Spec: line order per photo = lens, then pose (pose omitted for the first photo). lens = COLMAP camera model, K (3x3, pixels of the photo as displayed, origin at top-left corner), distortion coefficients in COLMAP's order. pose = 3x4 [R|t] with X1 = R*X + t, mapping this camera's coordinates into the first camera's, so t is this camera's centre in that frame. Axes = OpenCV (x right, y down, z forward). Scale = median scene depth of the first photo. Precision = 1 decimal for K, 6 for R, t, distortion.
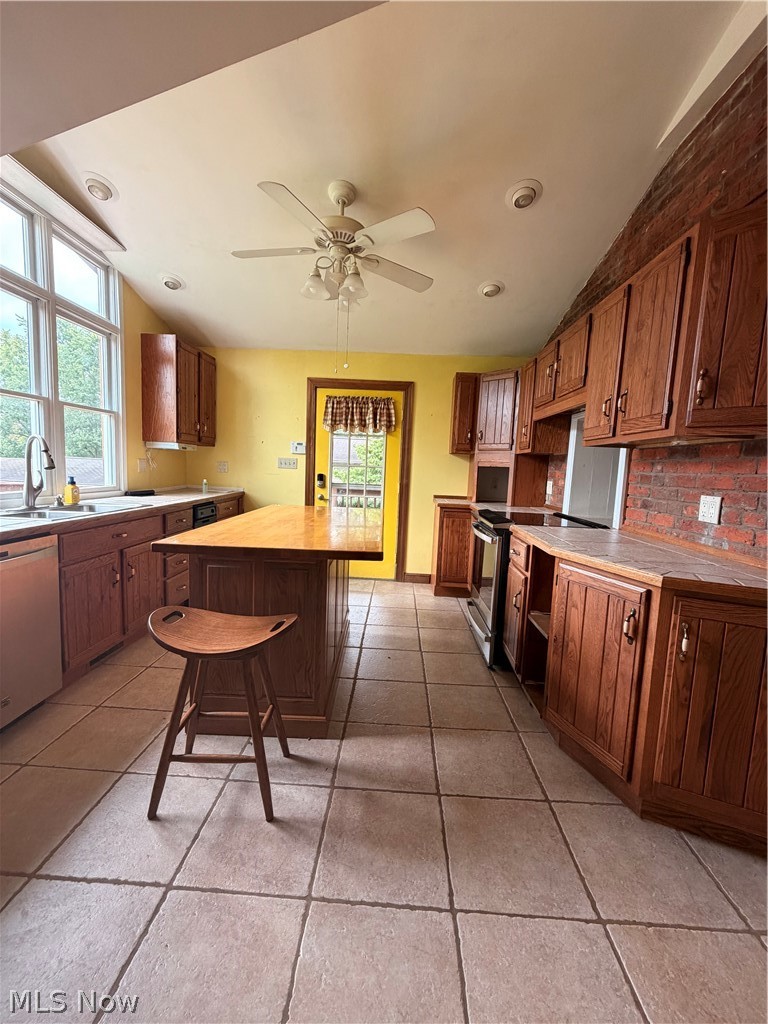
lens RADIAL K [[403.1, 0, 383.1], [0, 403.1, 507.4], [0, 0, 1]] dist [-0.011750, 0.000358]
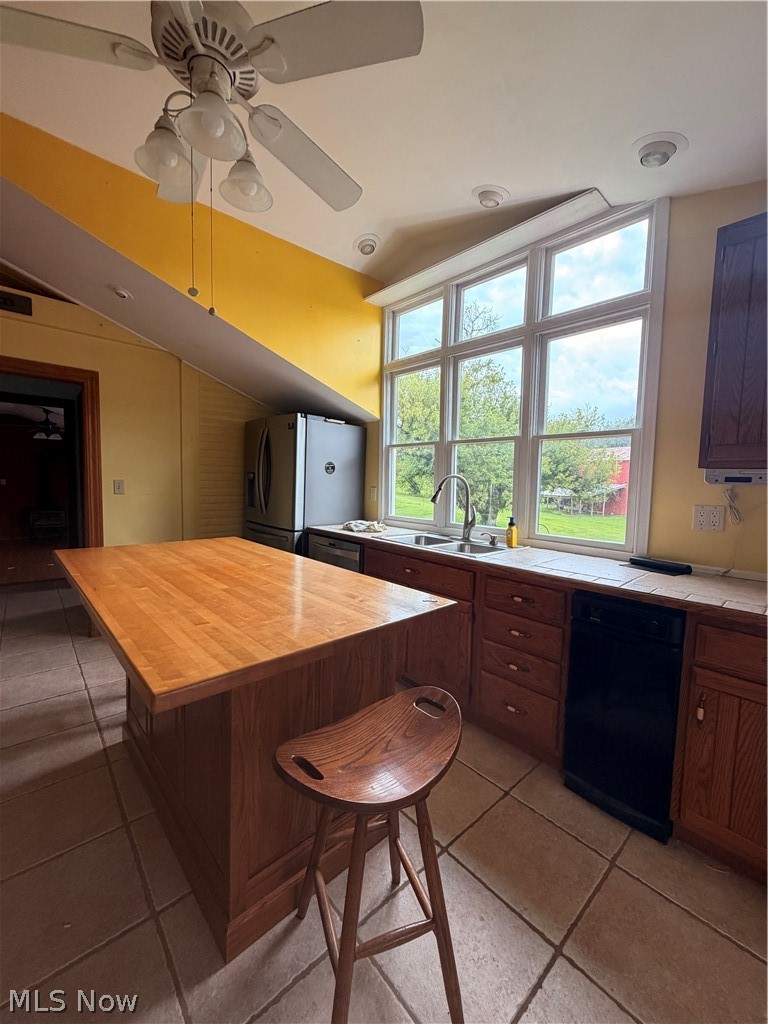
lens RADIAL K [[403.1, 0, 383.4], [0, 403.1, 511.5], [0, 0, 1]] dist [-0.011750, 0.000358]
pose [[-0.717256, -0.010447, -0.696732, 0.098744], [-0.132452, 0.983702, 0.121605, -0.222839], [0.684106, 0.179505, -0.706949, 2.009660]]
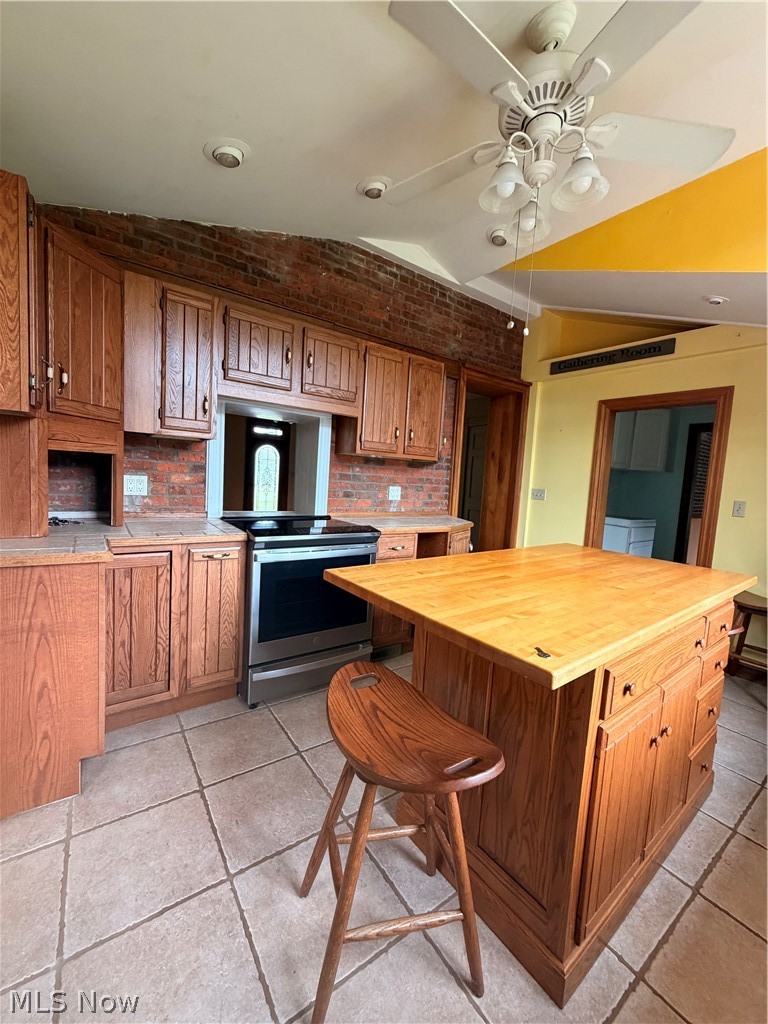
lens RADIAL K [[403.1, 0, 382.6], [0, 403.1, 512.5], [0, 0, 1]] dist [-0.011750, 0.000358]
pose [[-0.606254, -0.143912, 0.782141, -0.631740], [0.001857, 0.983232, 0.182352, -0.233861], [-0.795269, 0.112004, -0.595821, 1.995839]]
